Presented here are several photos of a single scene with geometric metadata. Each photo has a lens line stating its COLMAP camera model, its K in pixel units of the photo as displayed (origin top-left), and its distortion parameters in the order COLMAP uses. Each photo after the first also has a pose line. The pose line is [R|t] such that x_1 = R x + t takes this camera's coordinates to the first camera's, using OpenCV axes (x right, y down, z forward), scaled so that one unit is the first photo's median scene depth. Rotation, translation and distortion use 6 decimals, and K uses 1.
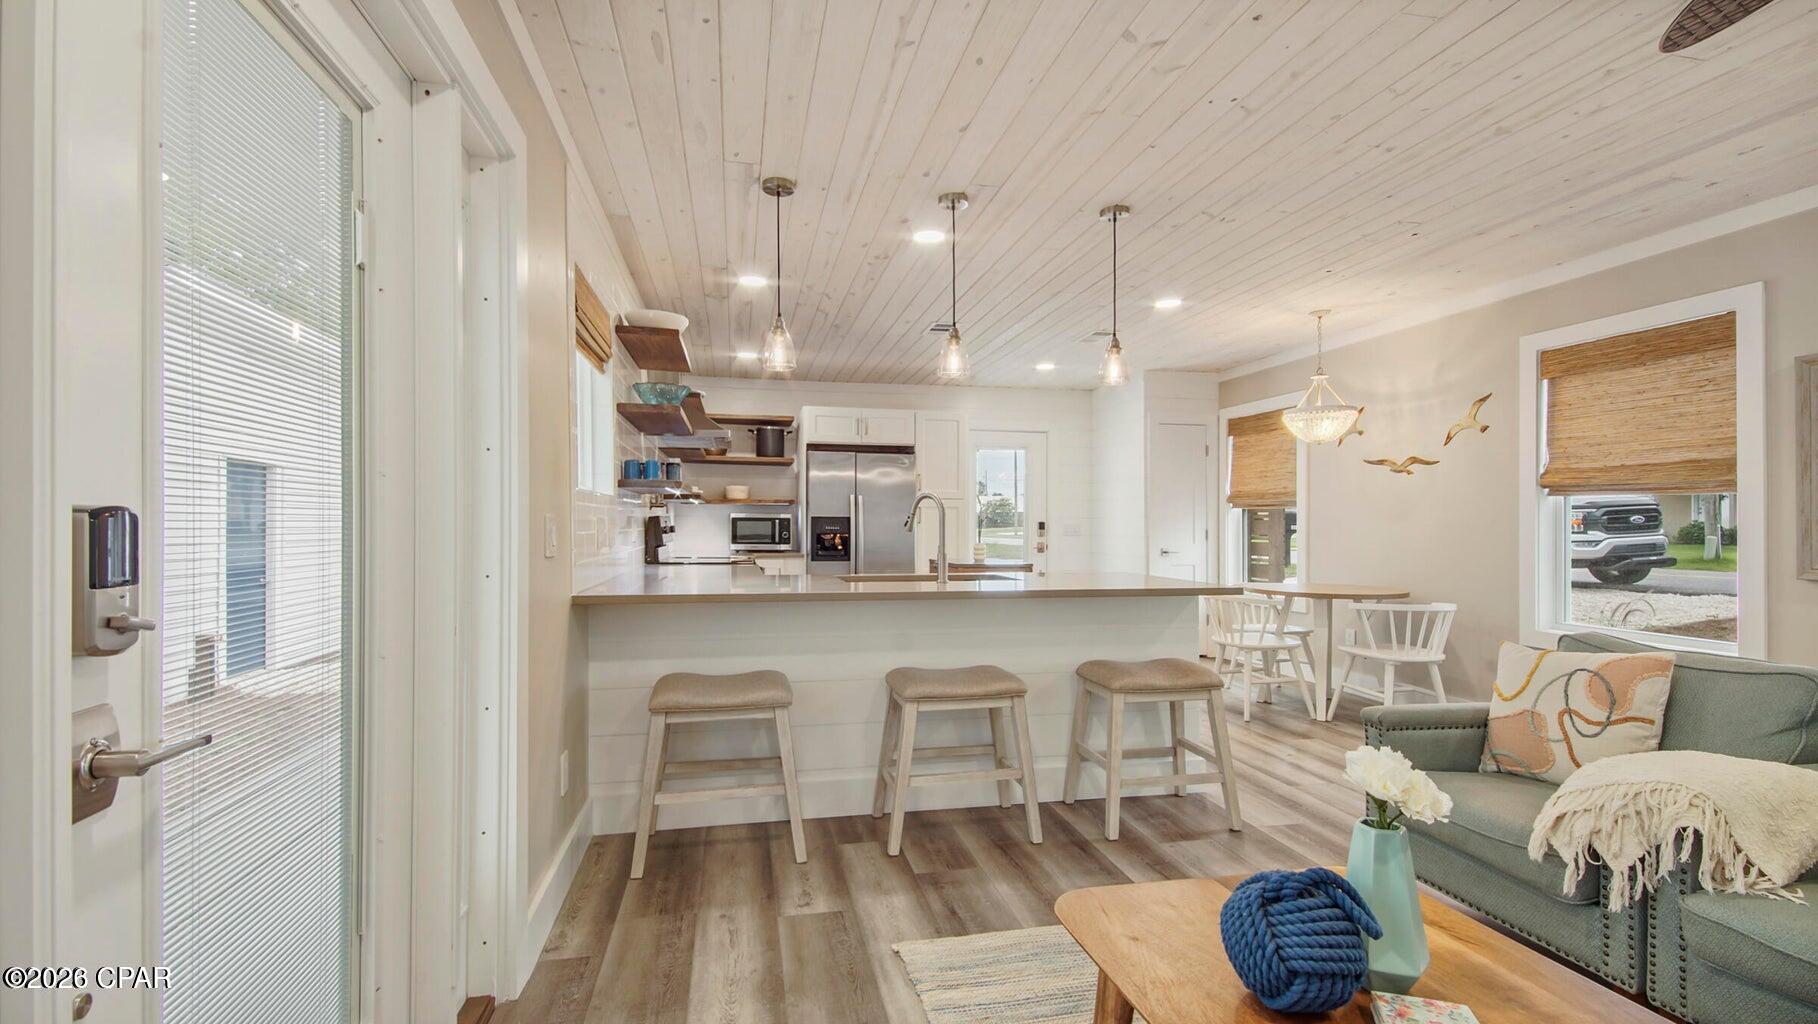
lens RADIAL K [[821.3, 0, 907.7], [0, 821.3, 515.8], [0, 0, 1]] dist [0.024990, -0.007548]
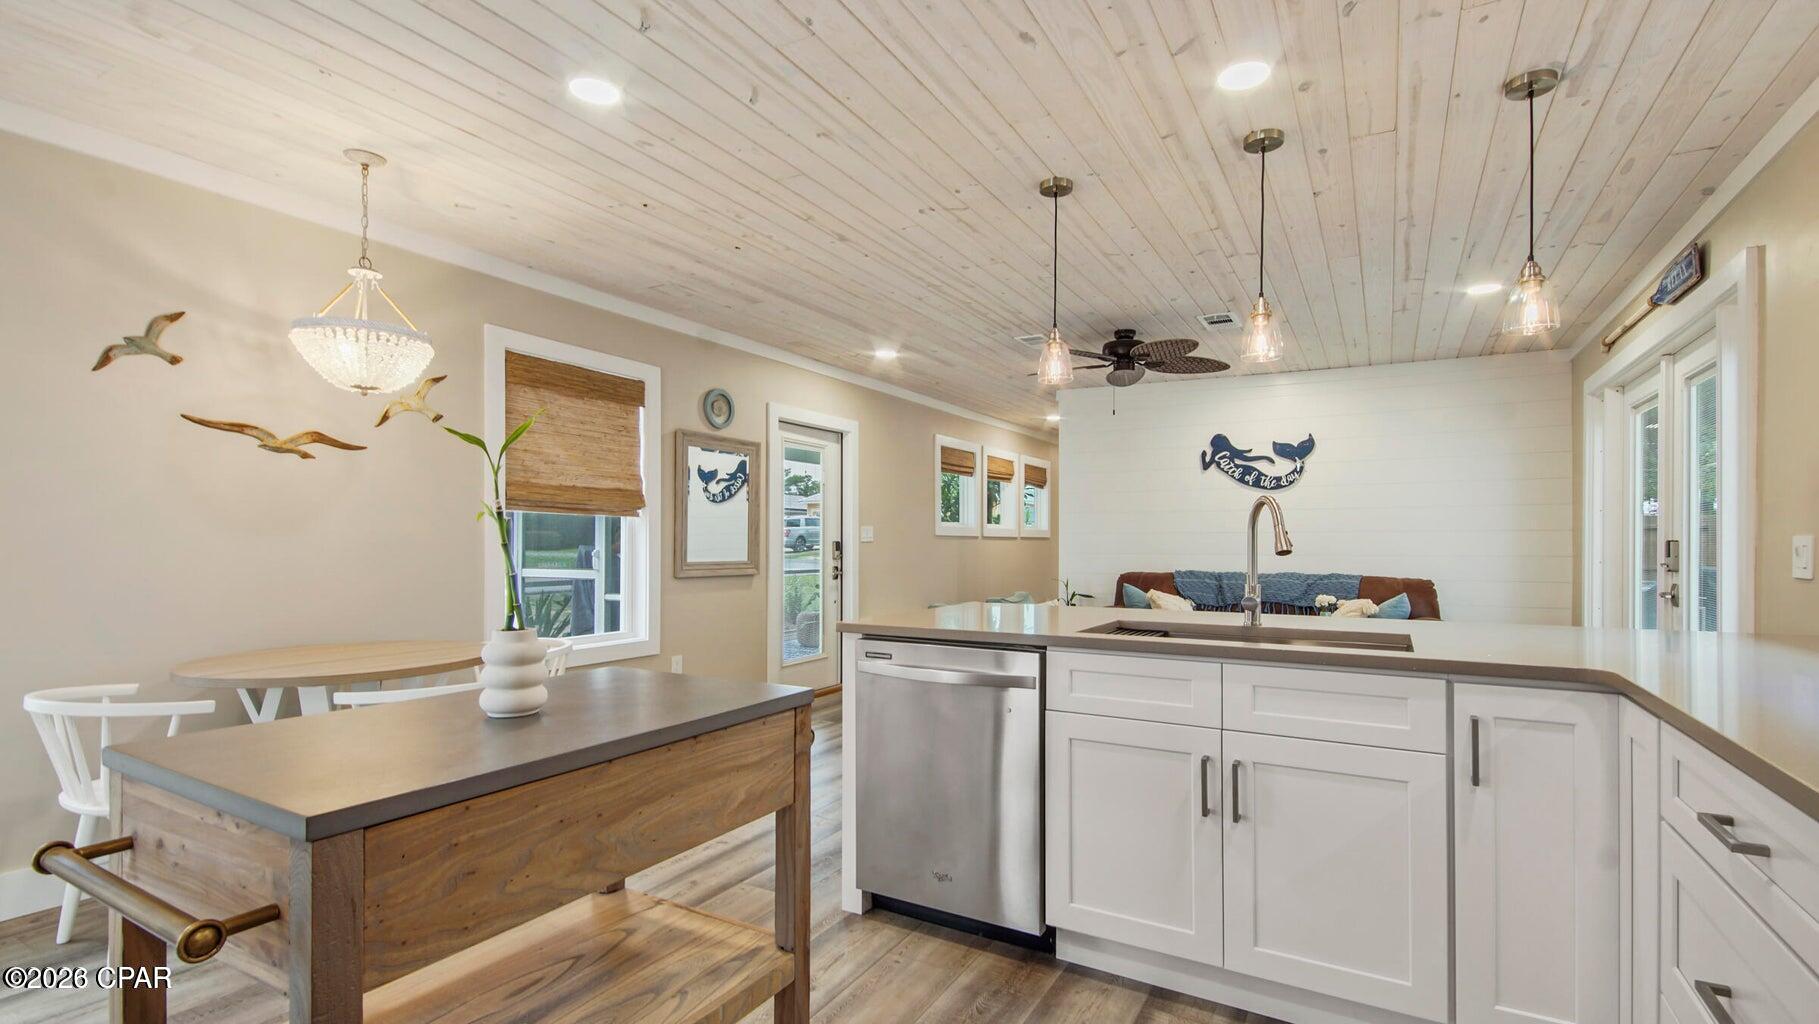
lens RADIAL K [[821.8, 0, 908.0], [0, 821.8, 523.0], [0, 0, 1]] dist [0.024990, -0.007548]
pose [[-0.742433, 0.015684, 0.669737, -0.124465], [-0.007789, 0.999456, -0.032041, 0.012657], [-0.669875, -0.029005, -0.741907, 1.007424]]
